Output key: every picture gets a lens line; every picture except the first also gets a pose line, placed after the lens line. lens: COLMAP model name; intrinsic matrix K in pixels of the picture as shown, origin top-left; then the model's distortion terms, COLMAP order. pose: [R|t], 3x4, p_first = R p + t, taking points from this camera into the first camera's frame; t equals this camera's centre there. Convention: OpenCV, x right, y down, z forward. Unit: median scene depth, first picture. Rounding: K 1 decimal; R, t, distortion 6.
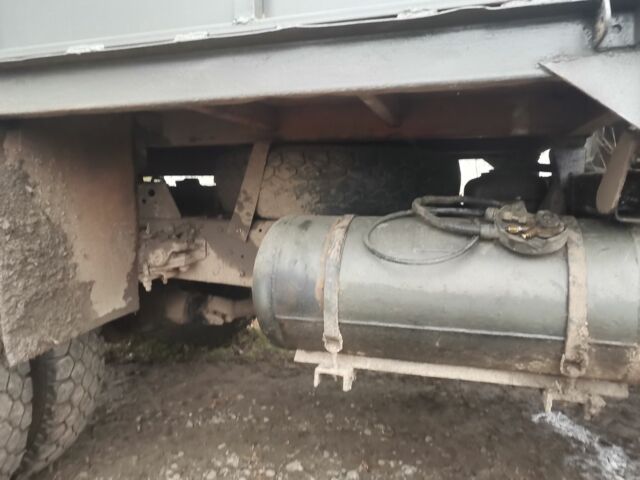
lens RADIAL K [[493.7, 0, 320.0], [0, 493.7, 240.0], [0, 0, 1]] dist [0.021692, 0.006705]
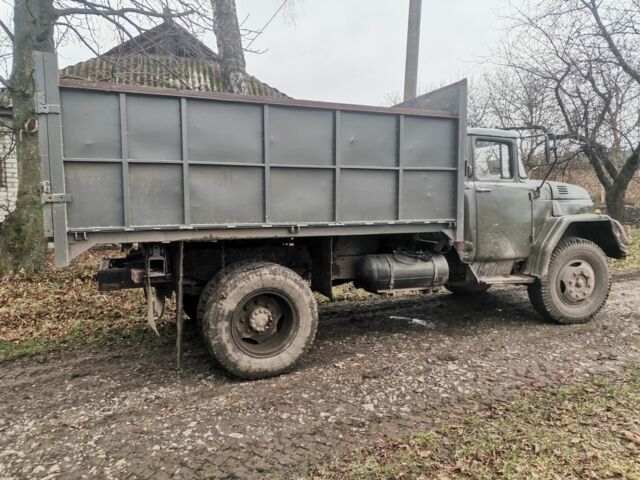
lens RADIAL K [[493.7, 0, 320.0], [0, 493.7, 240.0], [0, 0, 1]] dist [0.021692, 0.006705]
pose [[0.751751, -0.036067, 0.658460, -2.361941], [0.077552, 0.996410, -0.033963, -0.058290], [-0.654871, 0.076596, 0.751849, -1.312857]]
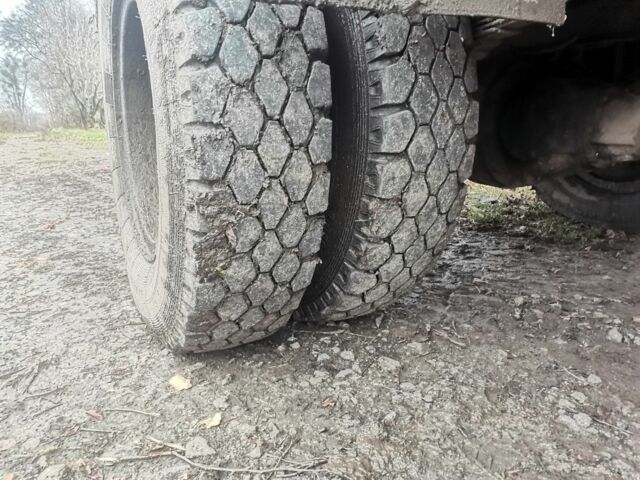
lens RADIAL K [[493.7, 0, 320.0], [0, 493.7, 240.0], [0, 0, 1]] dist [0.021692, 0.006705]
pose [[0.709281, 0.193012, -0.677987, -0.191677], [-0.092812, 0.978982, 0.181605, 0.268730], [0.698789, -0.065883, 0.712287, 0.545075]]
